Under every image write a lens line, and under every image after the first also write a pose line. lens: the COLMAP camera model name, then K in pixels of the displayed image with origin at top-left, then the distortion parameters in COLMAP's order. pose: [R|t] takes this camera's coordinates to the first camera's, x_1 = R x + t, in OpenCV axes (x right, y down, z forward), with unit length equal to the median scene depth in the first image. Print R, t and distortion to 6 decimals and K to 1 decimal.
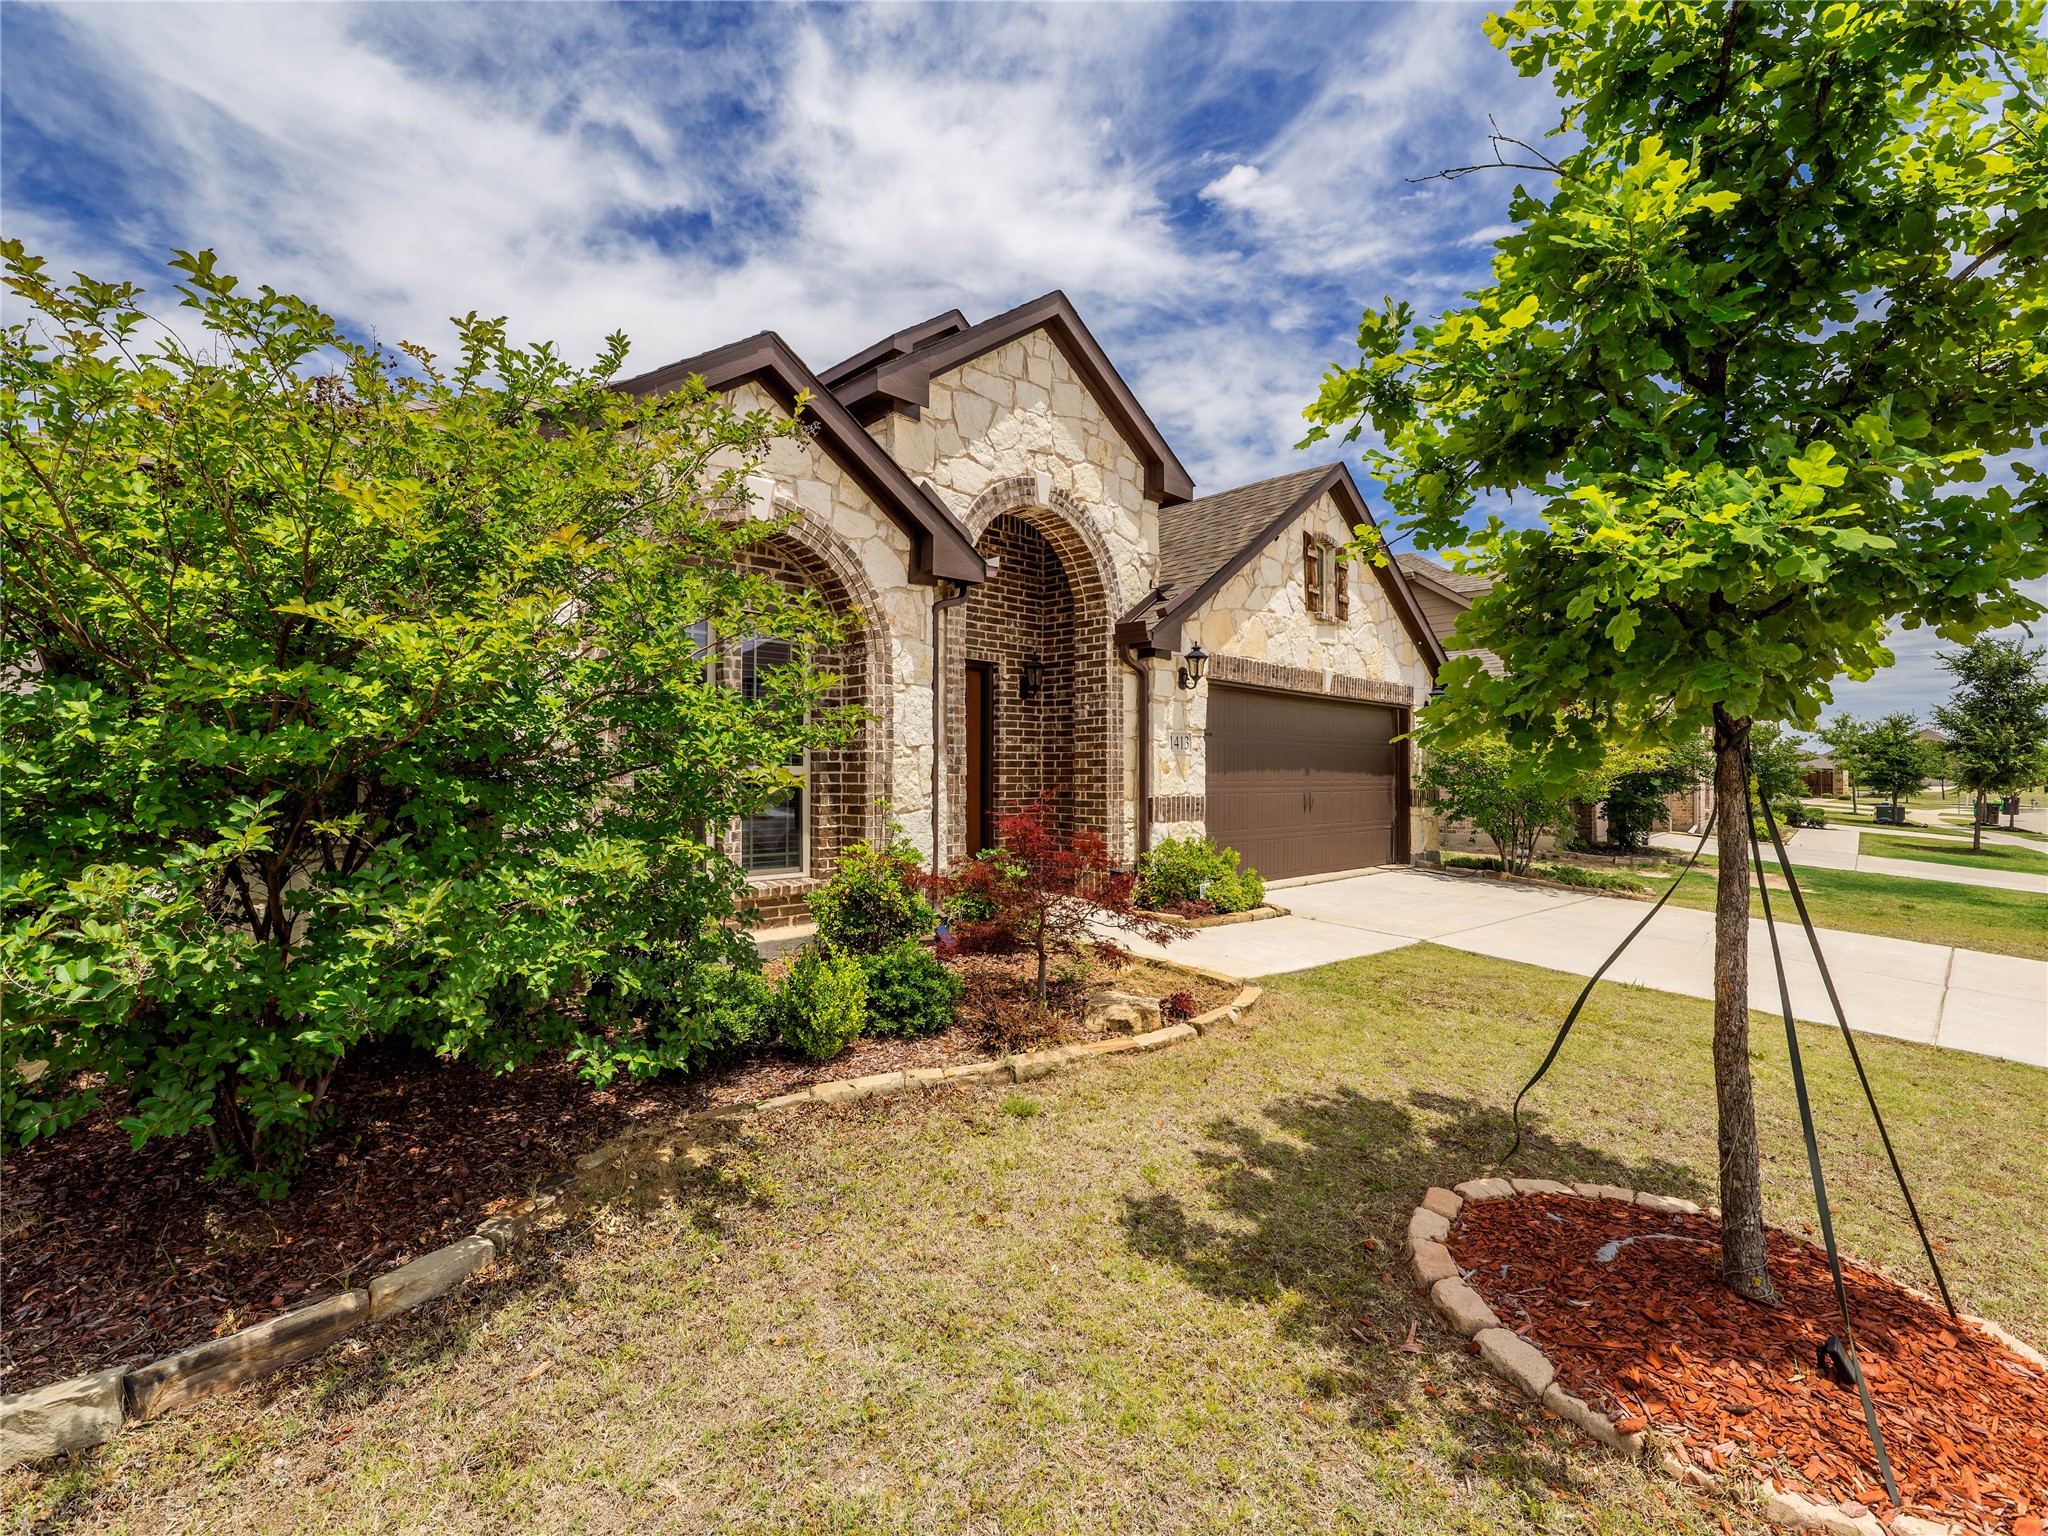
lens RADIAL K [[951.6, 0, 994.4], [0, 951.6, 778.0], [0, 0, 1]] dist [-0.000878, -0.001420]
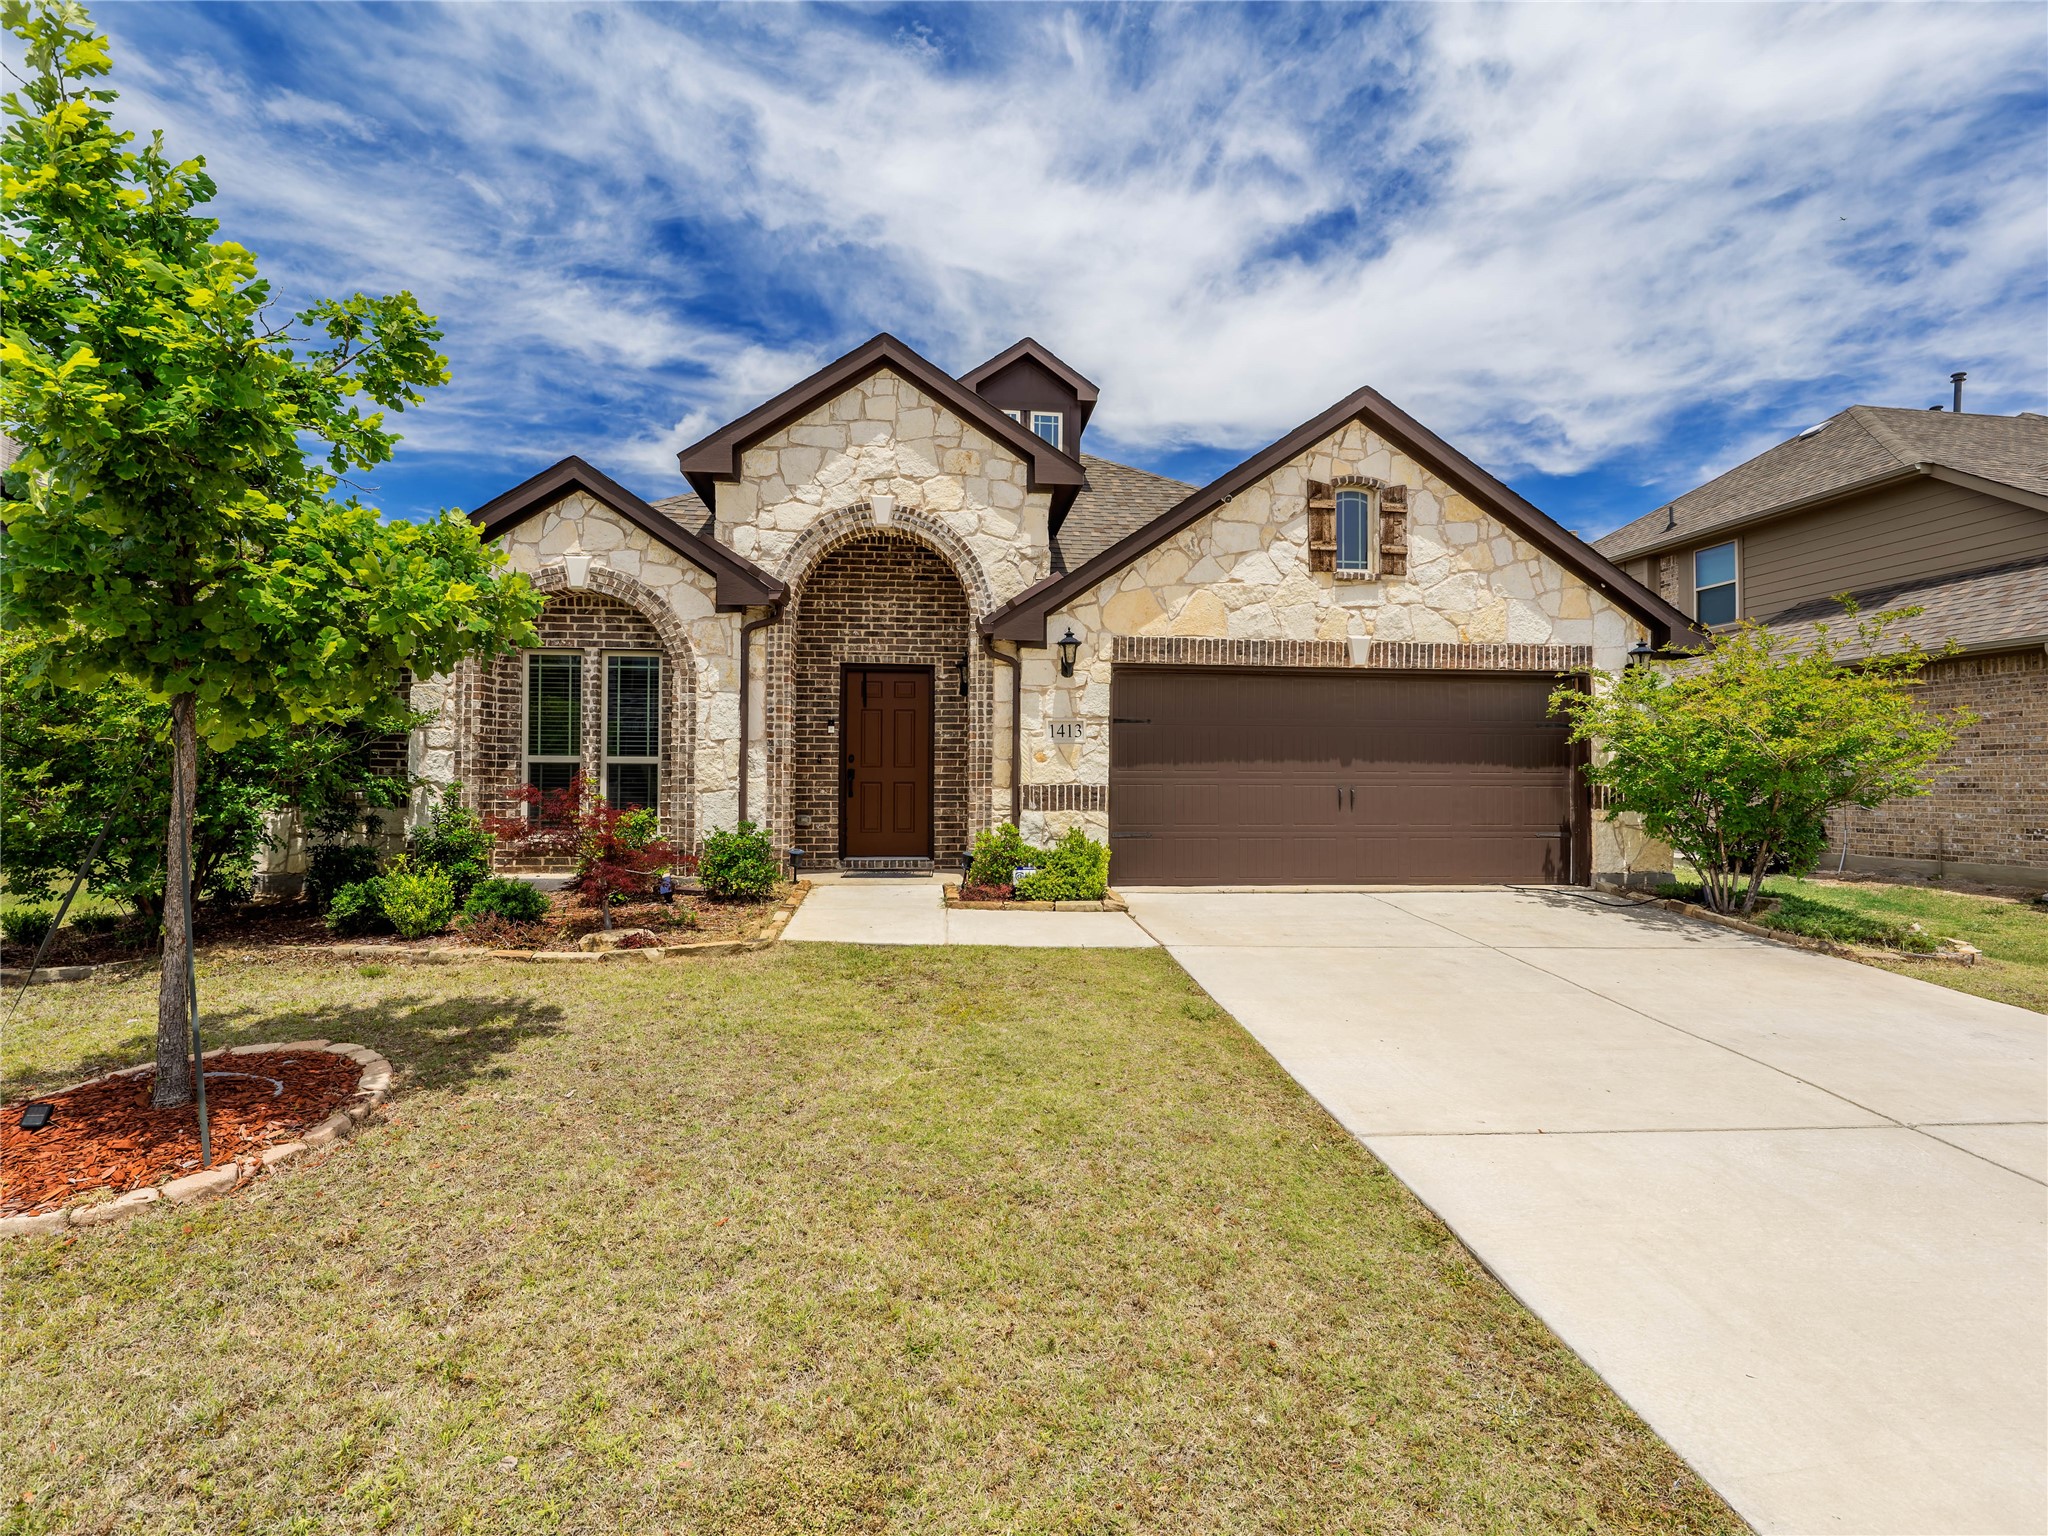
lens RADIAL K [[951.6, 0, 974.2], [0, 951.6, 772.4], [0, 0, 1]] dist [-0.000878, -0.001420]
pose [[0.773911, -0.005831, -0.633268, 0.765518], [-0.003993, 0.999893, -0.014088, 0.020686], [0.633282, 0.013431, 0.773804, 0.179447]]
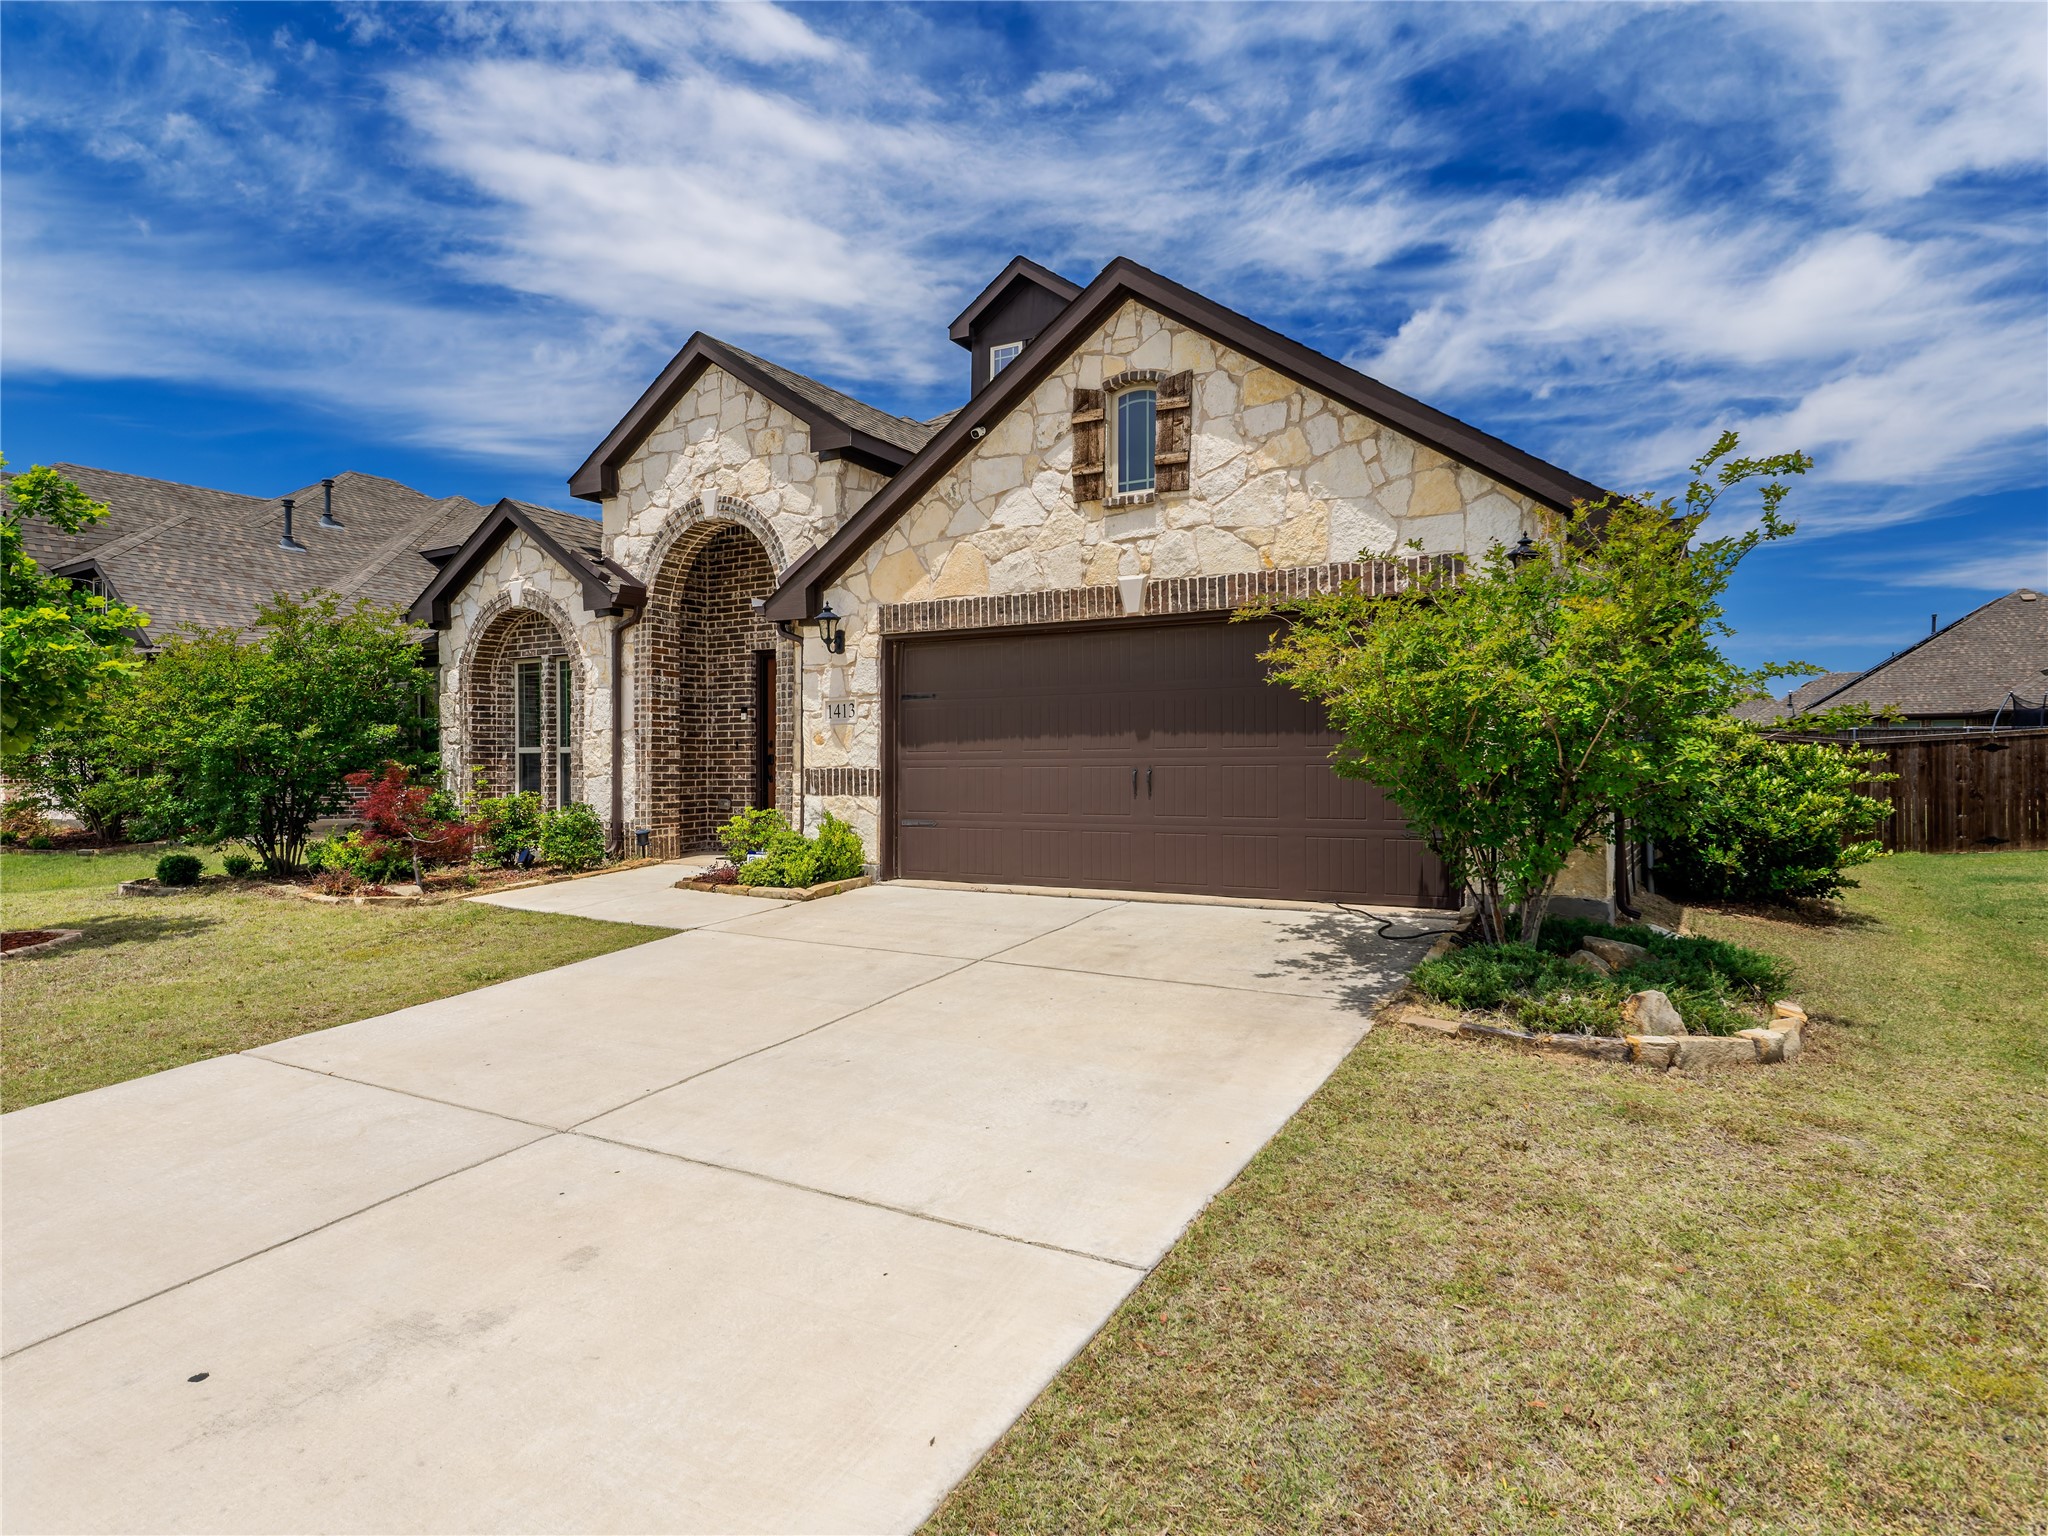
lens RADIAL K [[1148.5, 0, 1006.2], [0, 1148.5, 777.7], [0, 0, 1]] dist [0.001509, 0.000741]
pose [[0.267704, 0.003638, -0.963494, 1.355307], [0.002940, 0.999985, 0.004593, 0.023970], [0.963497, -0.004062, 0.267690, 0.876042]]
